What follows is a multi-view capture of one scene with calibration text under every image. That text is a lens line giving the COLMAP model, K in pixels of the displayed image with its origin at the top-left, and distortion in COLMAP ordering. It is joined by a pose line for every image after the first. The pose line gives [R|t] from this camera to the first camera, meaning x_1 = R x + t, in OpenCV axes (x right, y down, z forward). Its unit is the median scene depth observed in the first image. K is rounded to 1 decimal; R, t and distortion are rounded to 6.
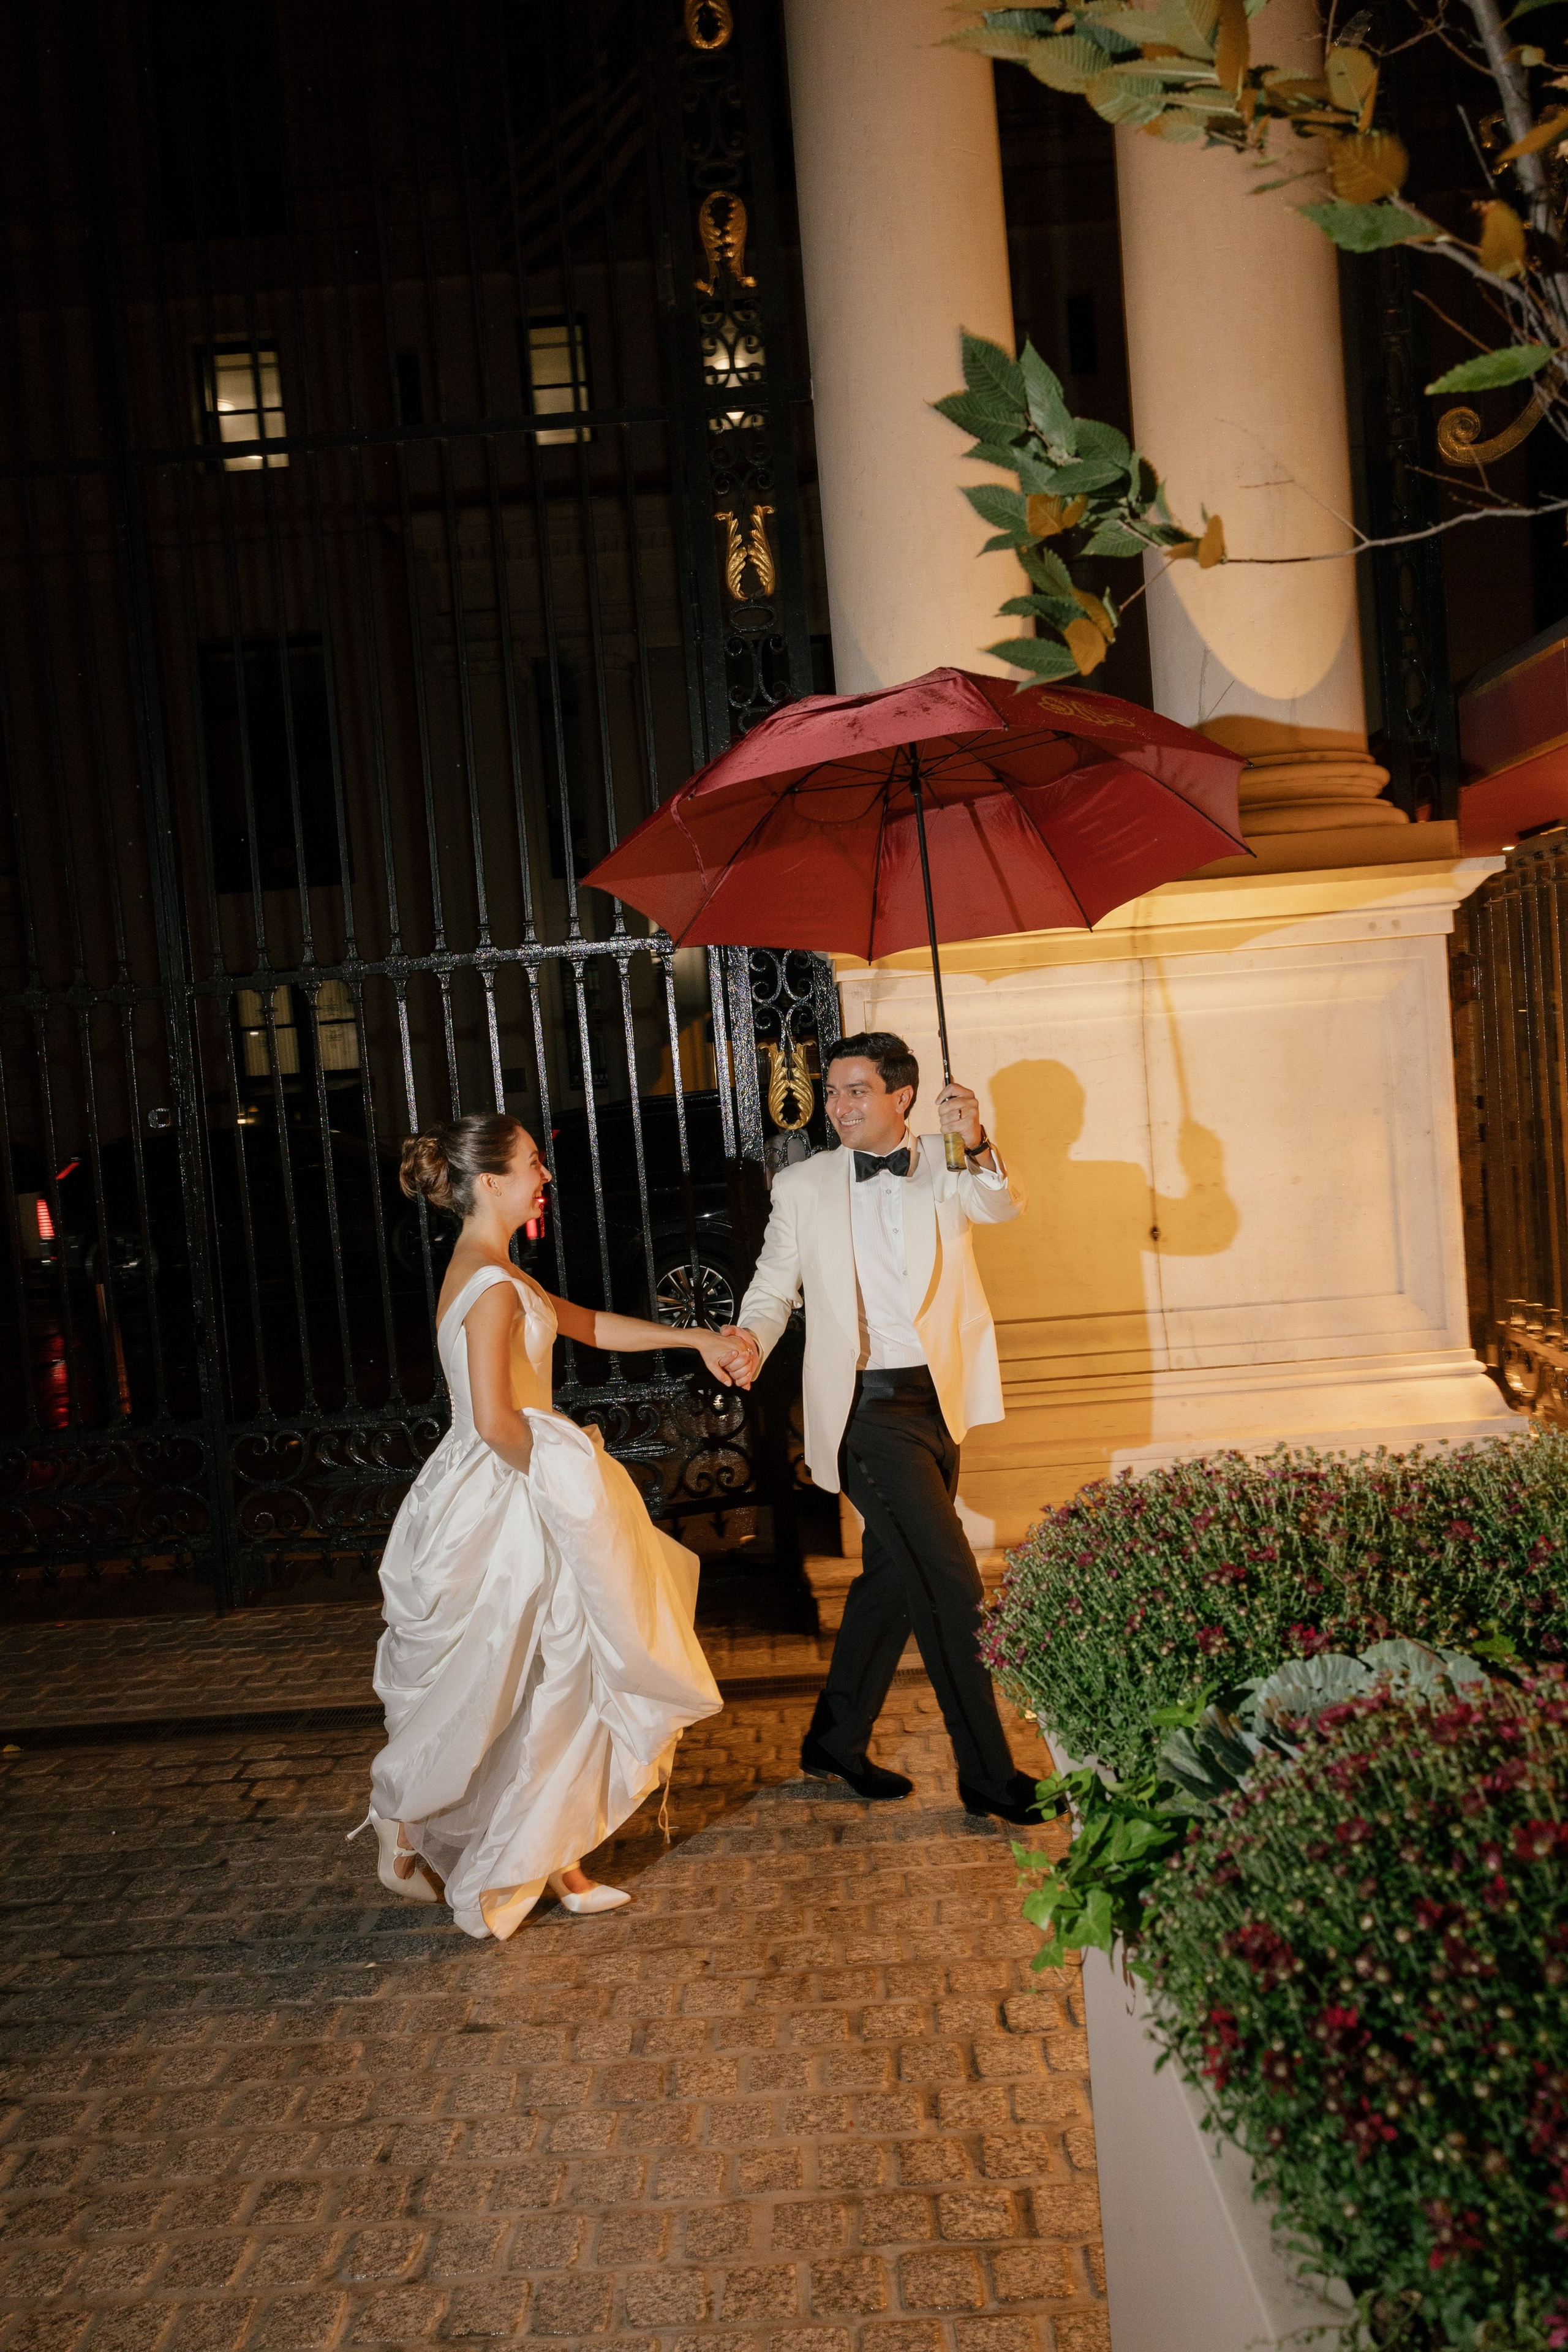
lens RADIAL K [[1581.1, 0, 775.3], [0, 1581.1, 1168.4], [0, 0, 1]] dist [0.002353, 0.002320]
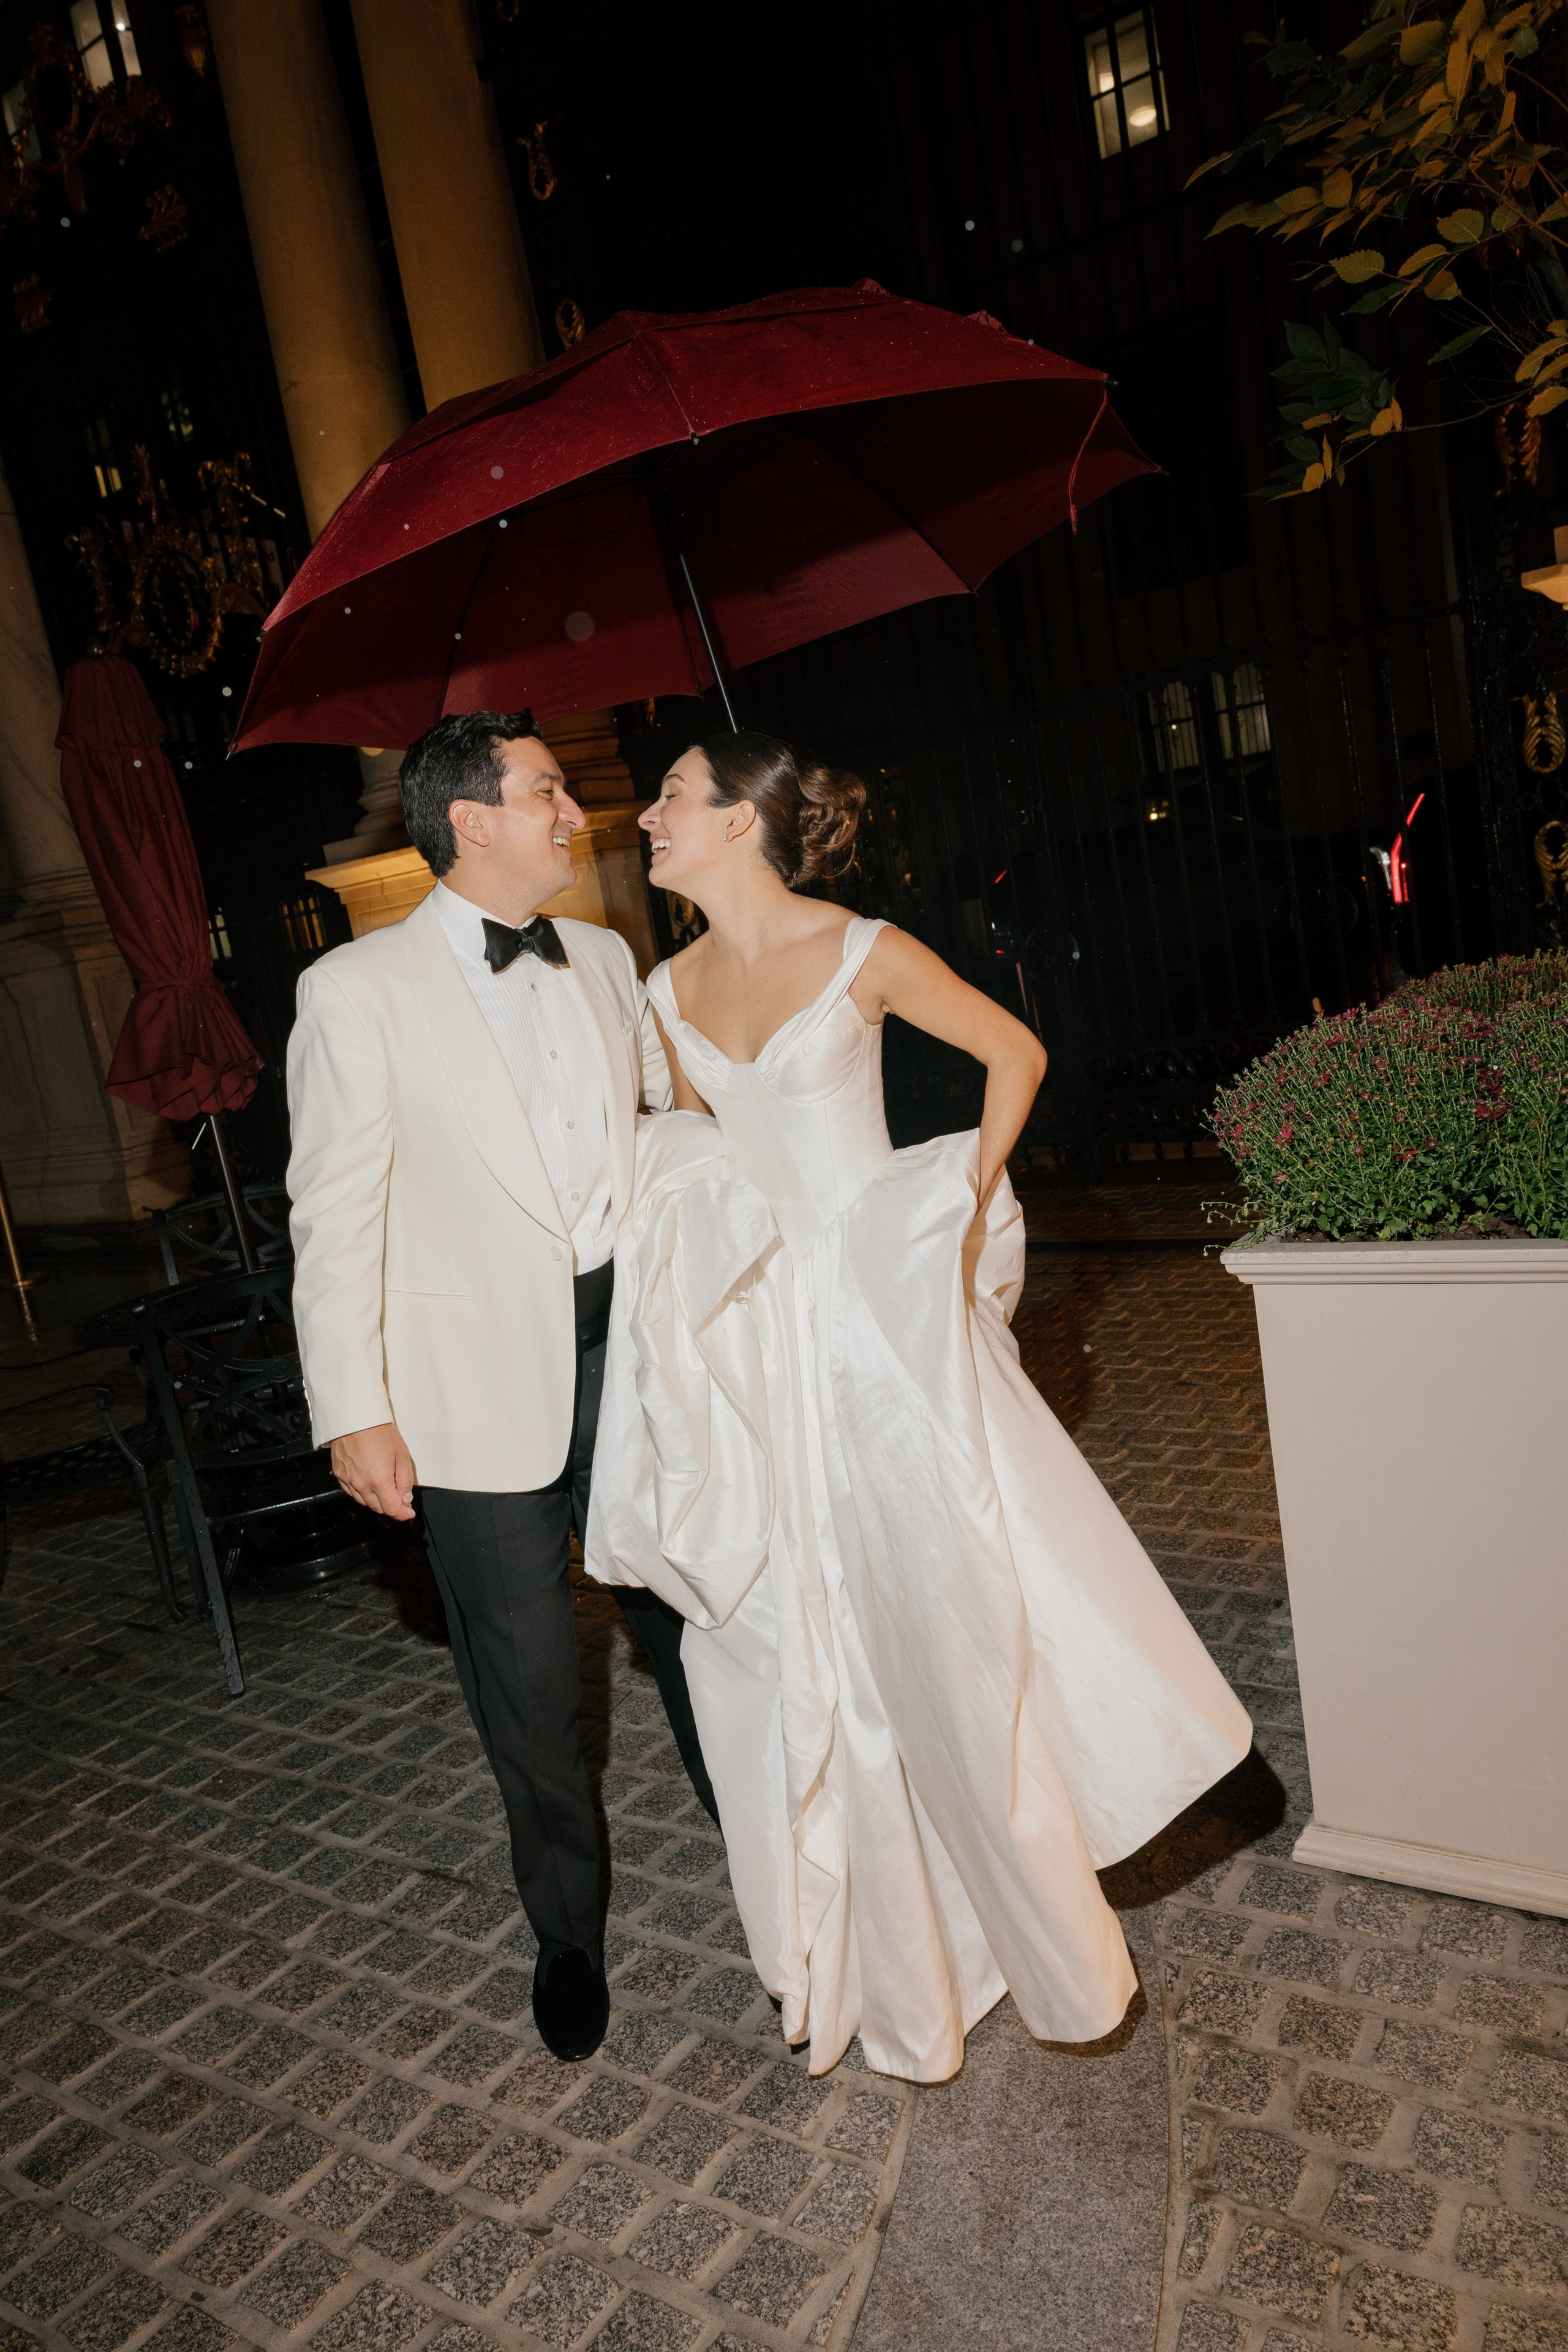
lens RADIAL K [[1581.5, 0, 790.6], [0, 1581.5, 1177.2], [0, 0, 1]] dist [0.000912, 0.000856]
pose [[0.840691, 0.022151, -0.541063, 0.376365], [0.085249, 0.981290, 0.172632, 0.038404], [0.534764, -0.191255, 0.823073, -0.538496]]
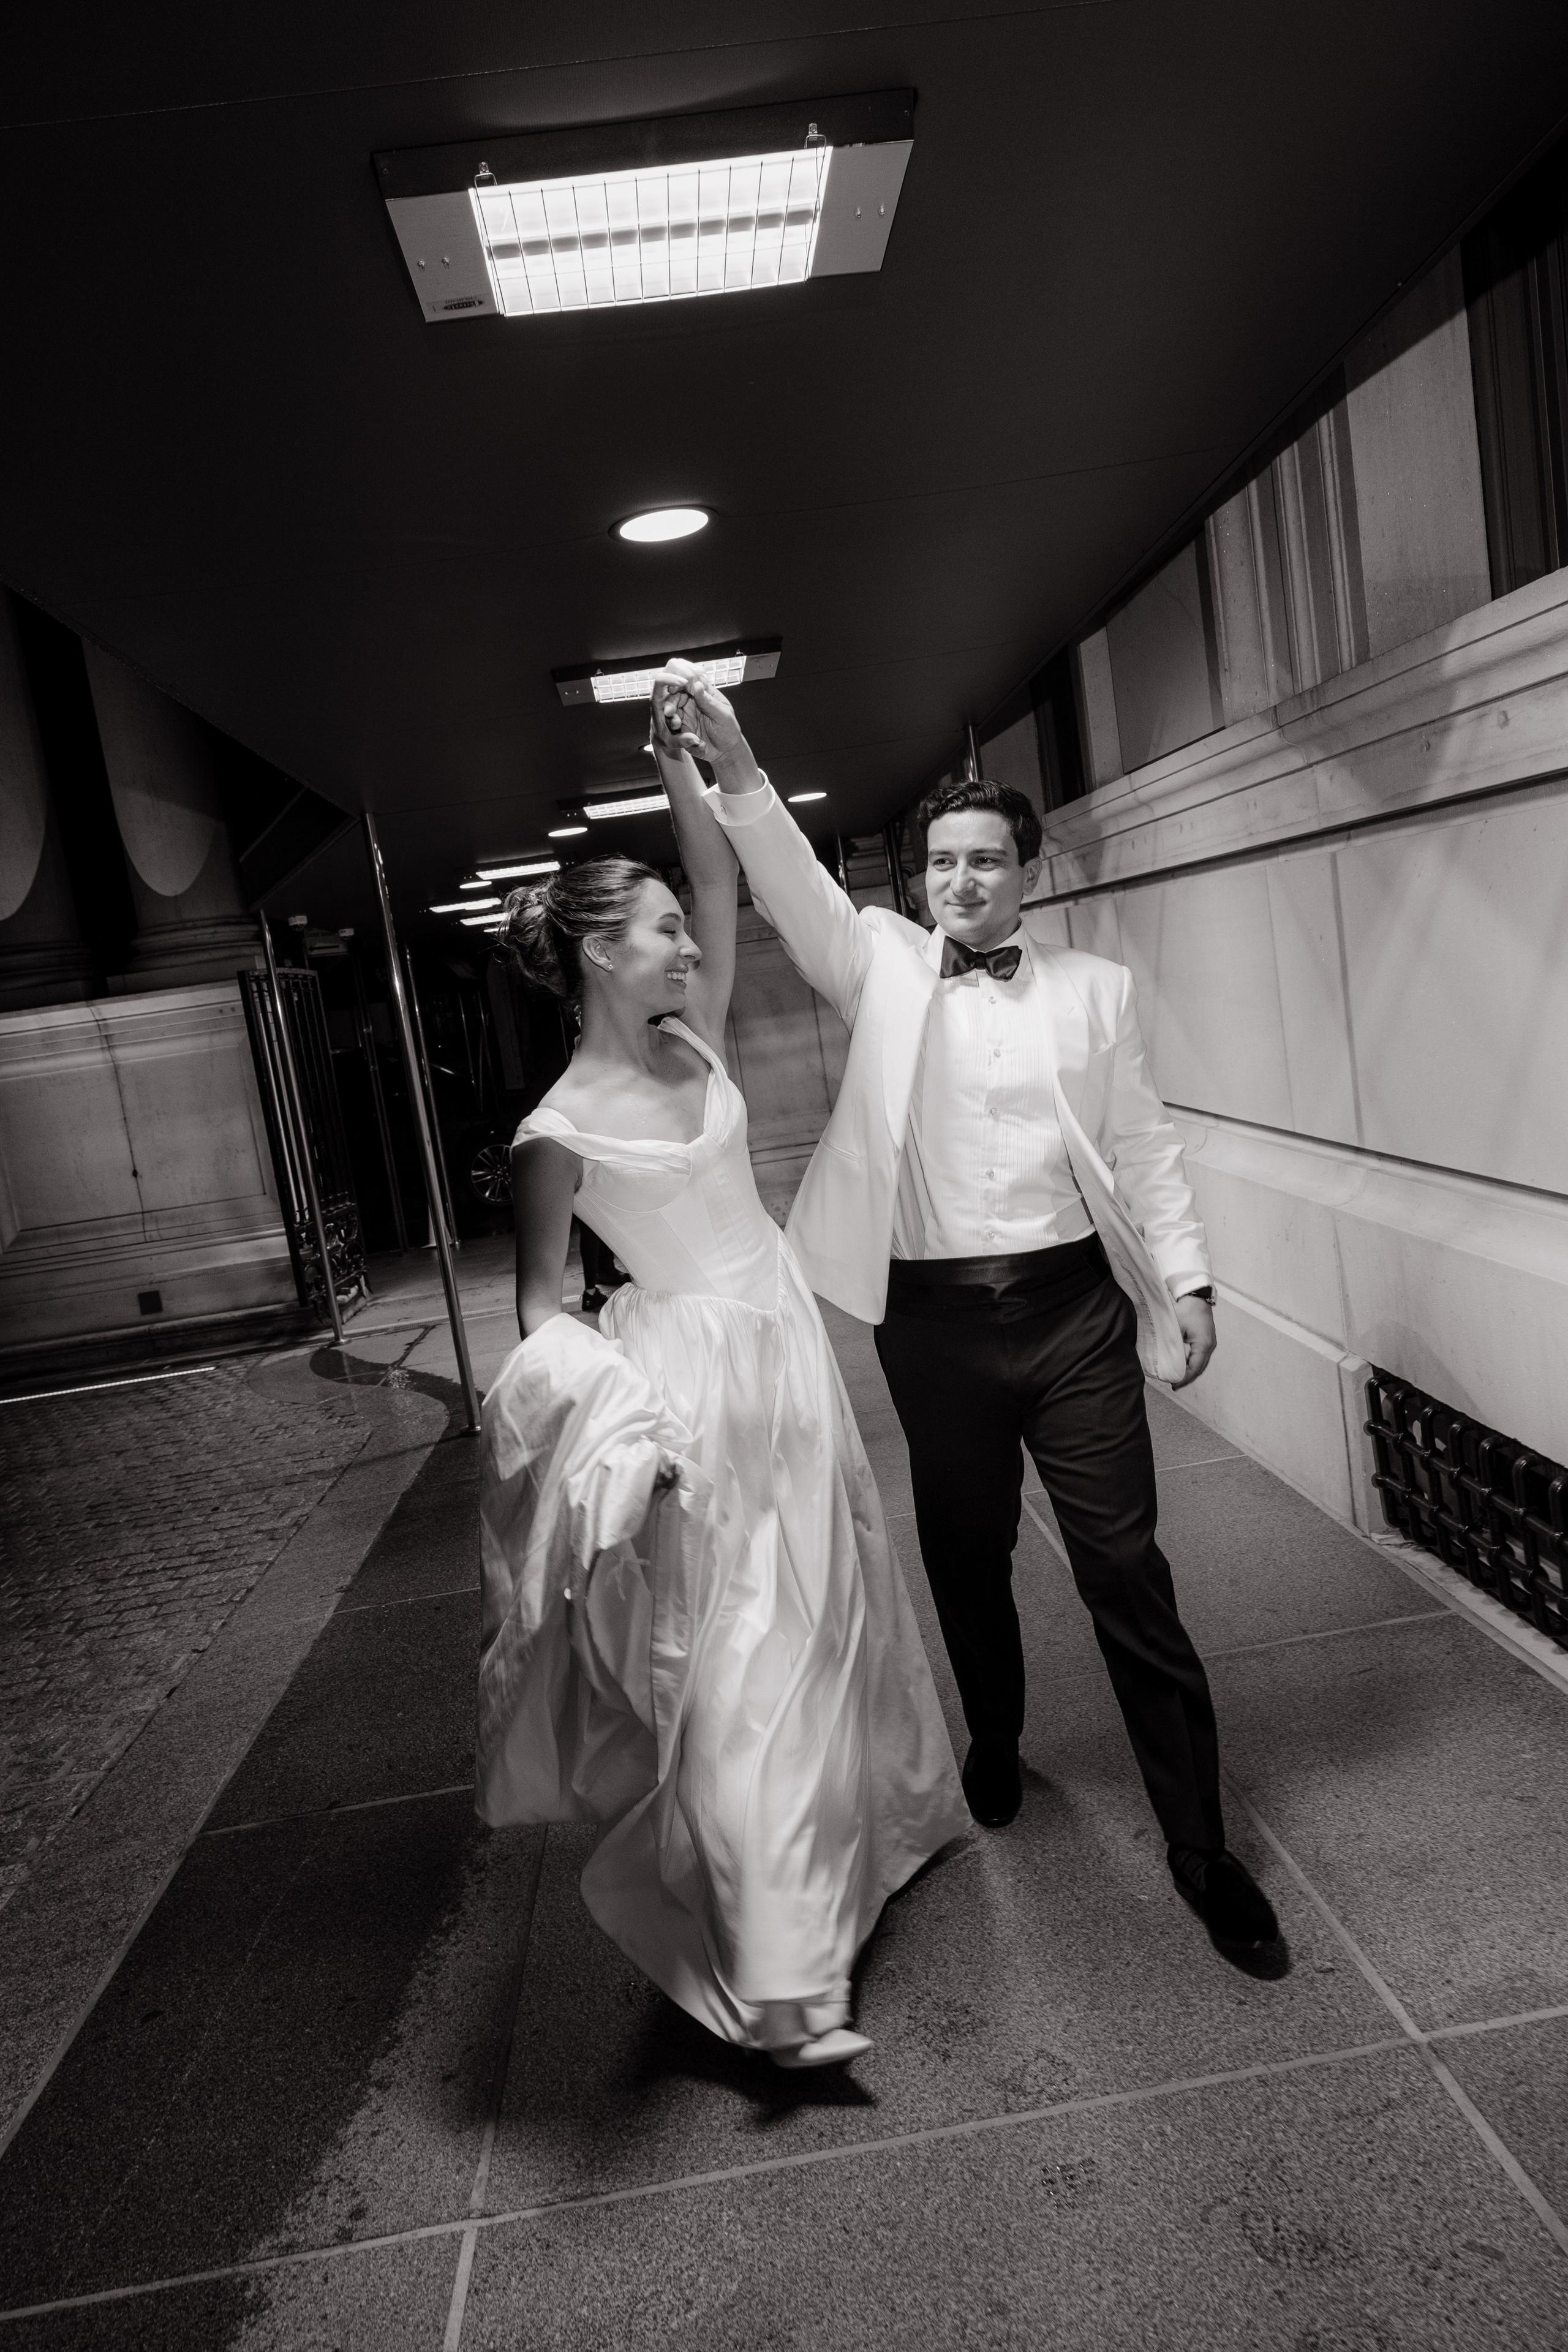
lens RADIAL K [[1555.1, 0, 776.2], [0, 1555.1, 1184.8], [0, 0, 1]] dist [0.018305, 0.002976]
pose [[0.993644, -0.077575, 0.081565, 1.736564], [0.071001, 0.994212, 0.080627, -0.088326], [-0.087347, -0.074323, 0.993402, -1.975122]]
